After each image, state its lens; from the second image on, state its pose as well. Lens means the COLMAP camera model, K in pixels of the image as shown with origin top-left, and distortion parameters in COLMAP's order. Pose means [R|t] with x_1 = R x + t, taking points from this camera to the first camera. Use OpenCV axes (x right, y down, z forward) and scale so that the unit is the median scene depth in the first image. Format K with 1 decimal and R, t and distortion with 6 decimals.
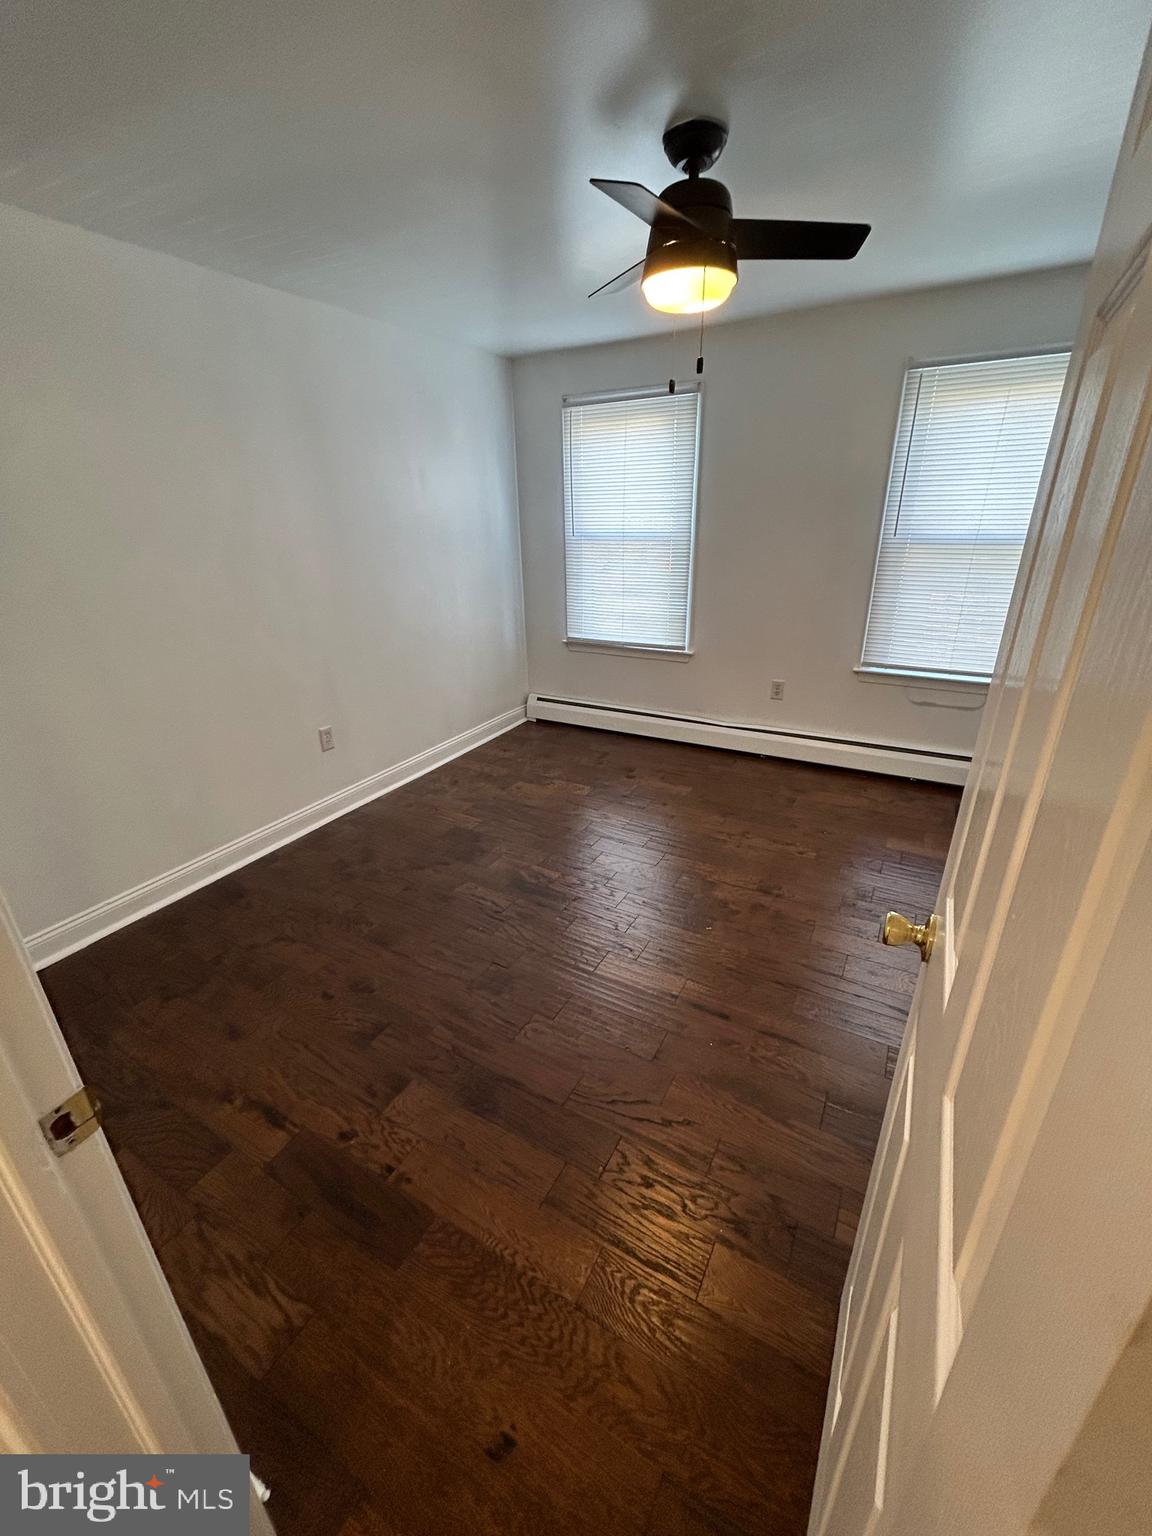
lens RADIAL K [[615.2, 0, 574.9], [0, 615.2, 765.9], [0, 0, 1]] dist [-0.002552, 0.000420]
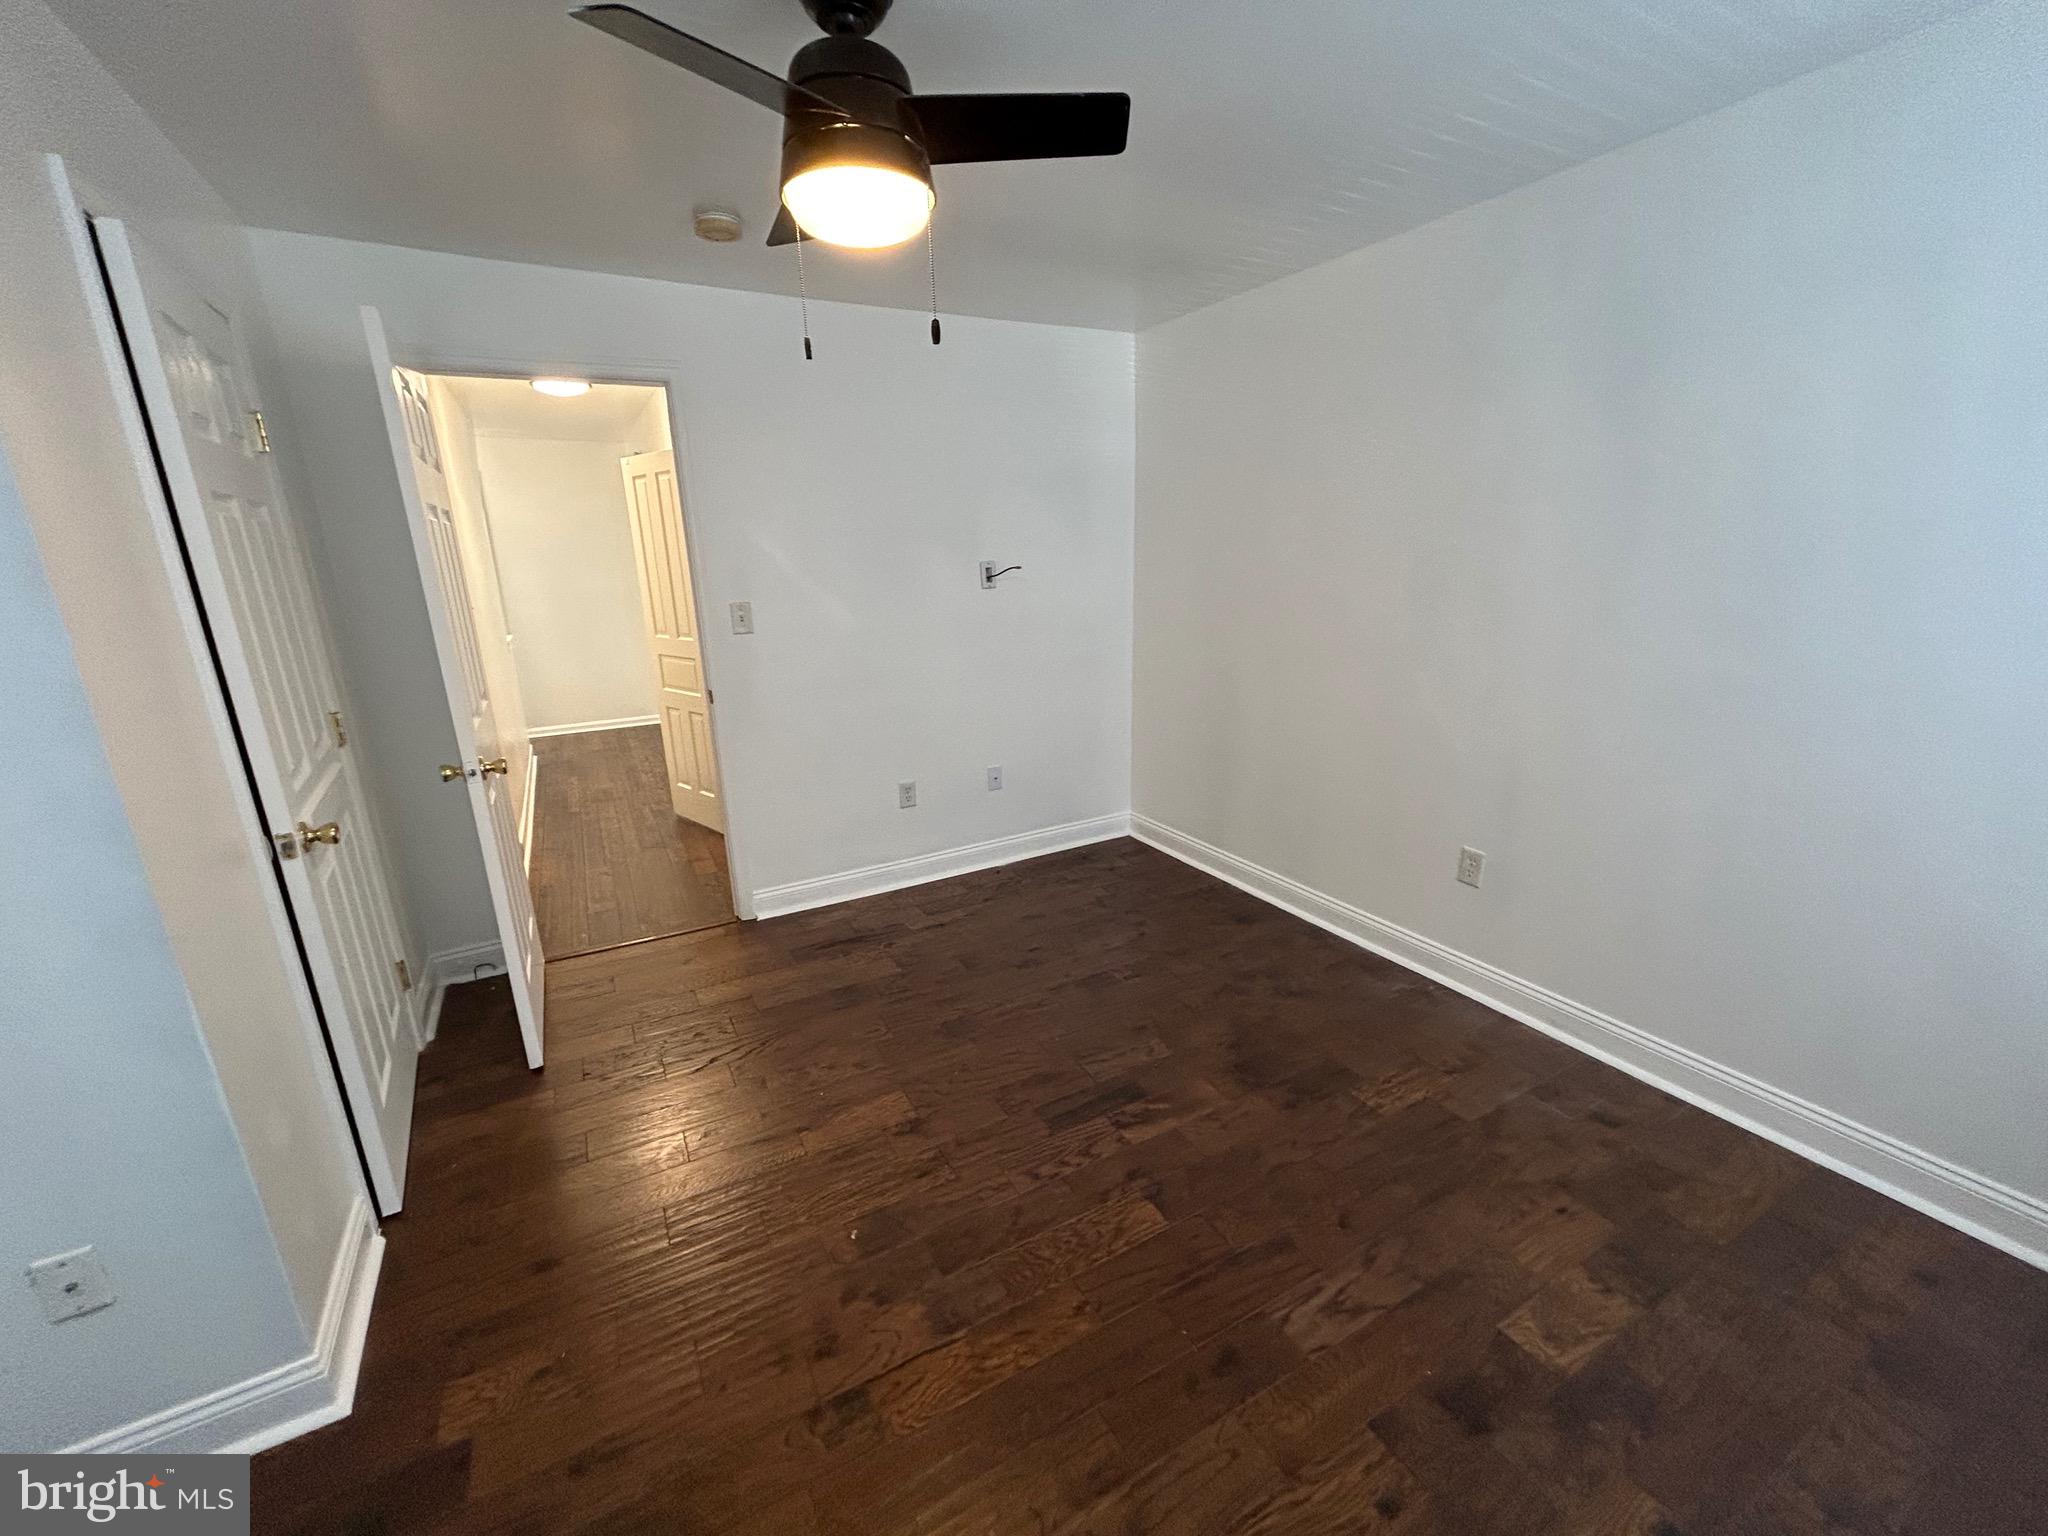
lens RADIAL K [[820.2, 0, 1018.2], [0, 820.2, 772.4], [0, 0, 1]] dist [-0.002552, 0.000420]
pose [[-0.515501, 0.262562, -0.815671, 0.516256], [-0.293942, 0.839956, 0.456149, -0.393231], [0.804895, 0.474906, -0.355820, 0.943257]]
